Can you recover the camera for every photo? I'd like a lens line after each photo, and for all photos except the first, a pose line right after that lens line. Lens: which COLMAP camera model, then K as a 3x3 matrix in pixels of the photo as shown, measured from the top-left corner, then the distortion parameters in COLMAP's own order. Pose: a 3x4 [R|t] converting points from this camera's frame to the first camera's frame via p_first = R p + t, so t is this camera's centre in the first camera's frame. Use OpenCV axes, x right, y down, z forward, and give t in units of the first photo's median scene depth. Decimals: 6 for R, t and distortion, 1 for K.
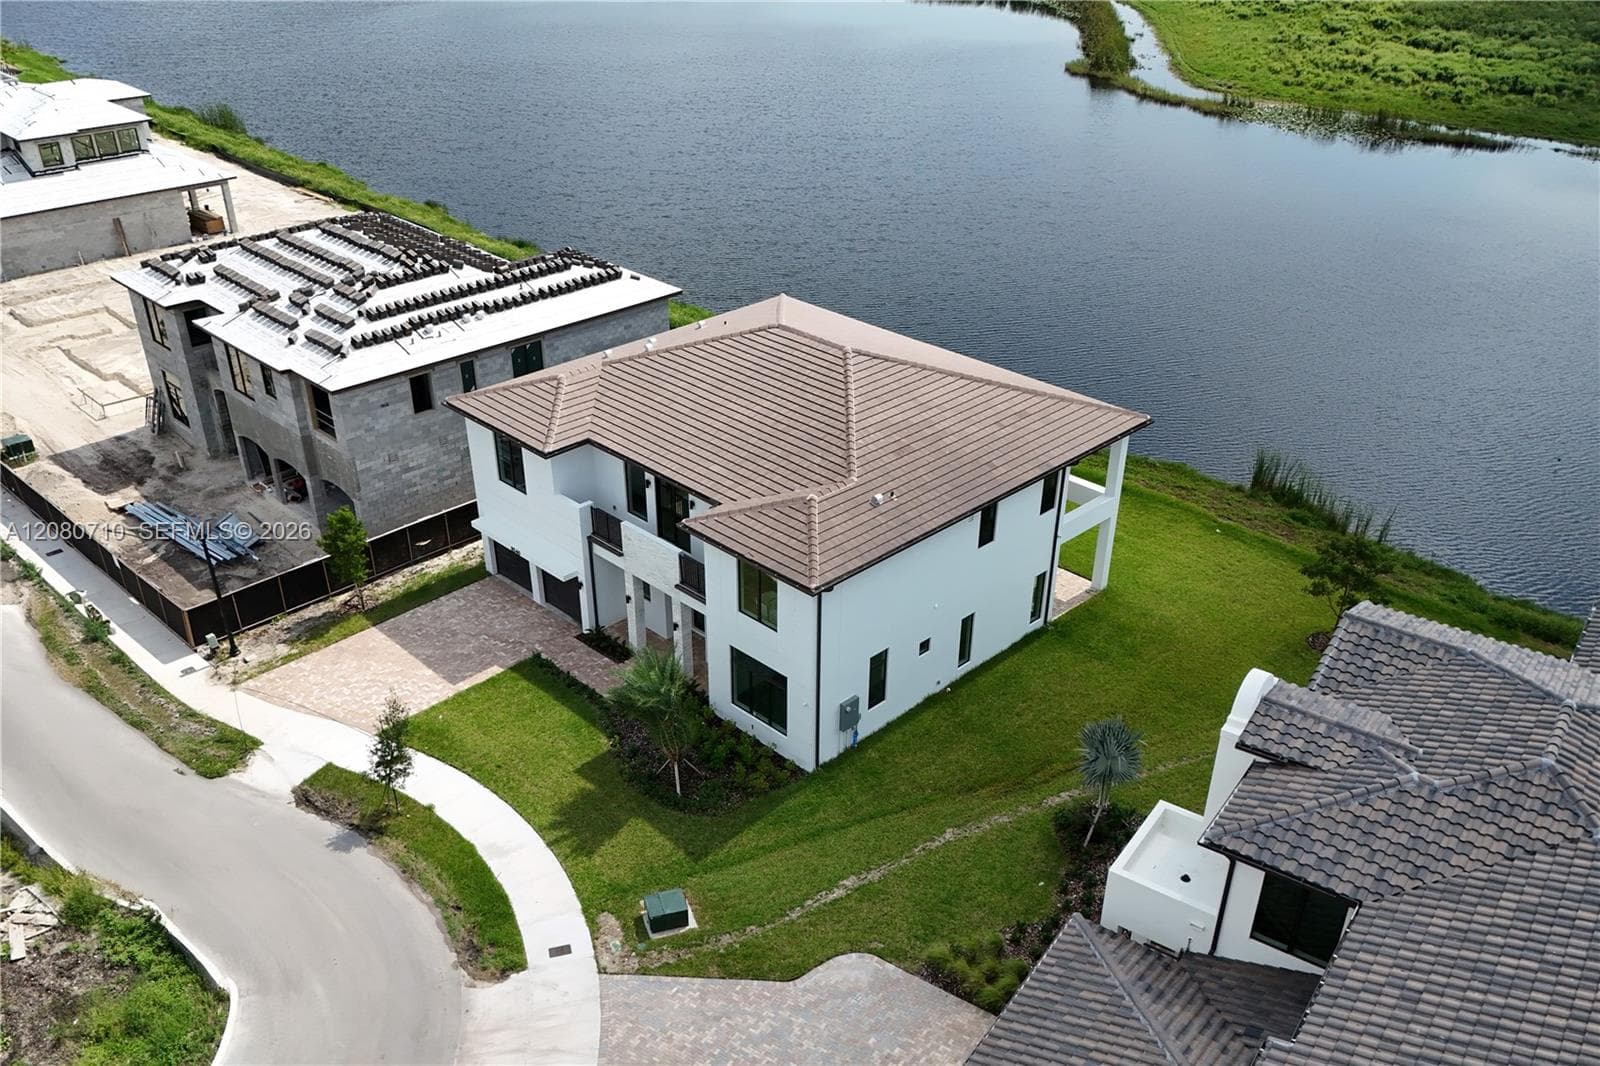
lens RADIAL K [[1358.3, 0, 828.2], [0, 1358.3, 538.2], [0, 0, 1]] dist [0.048409, 0.001042]
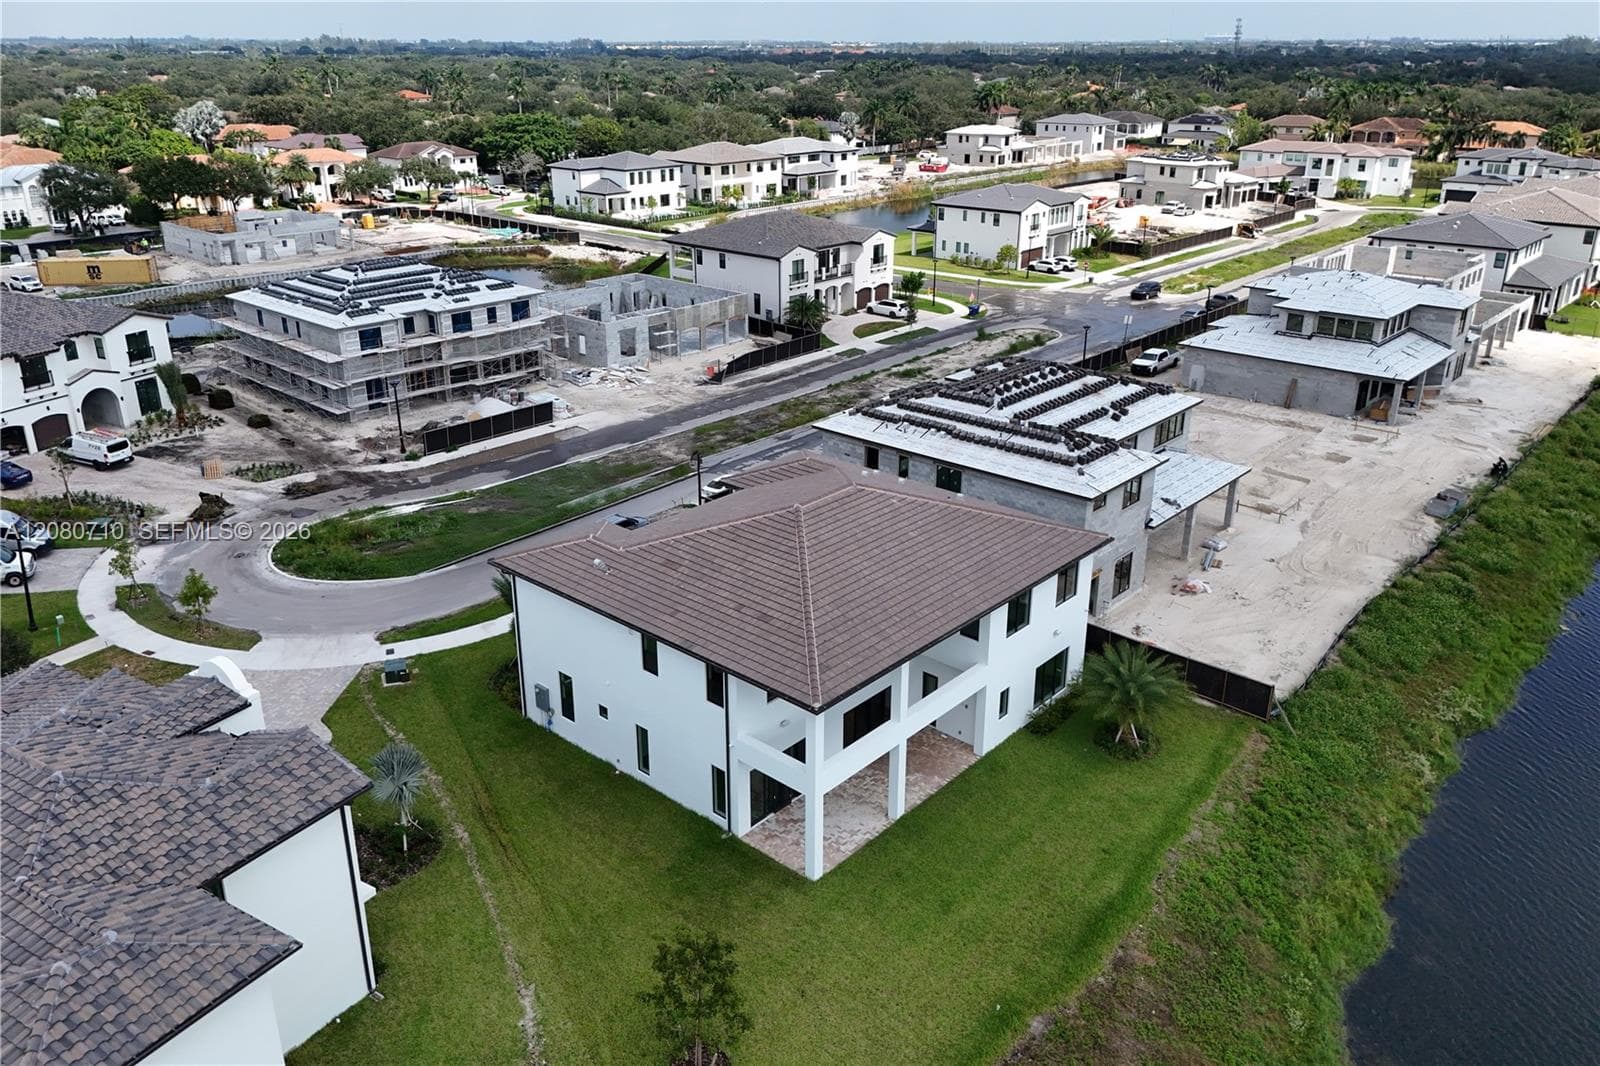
lens RADIAL K [[1247.1, 0, 837.5], [0, 1247.1, 533.1], [0, 0, 1]] dist [0.045583, -0.002166]
pose [[0.045475, 0.357007, -0.932994, 0.883839], [-0.481760, 0.826014, 0.292590, -0.396713], [0.875123, 0.436173, 0.209555, 0.752844]]
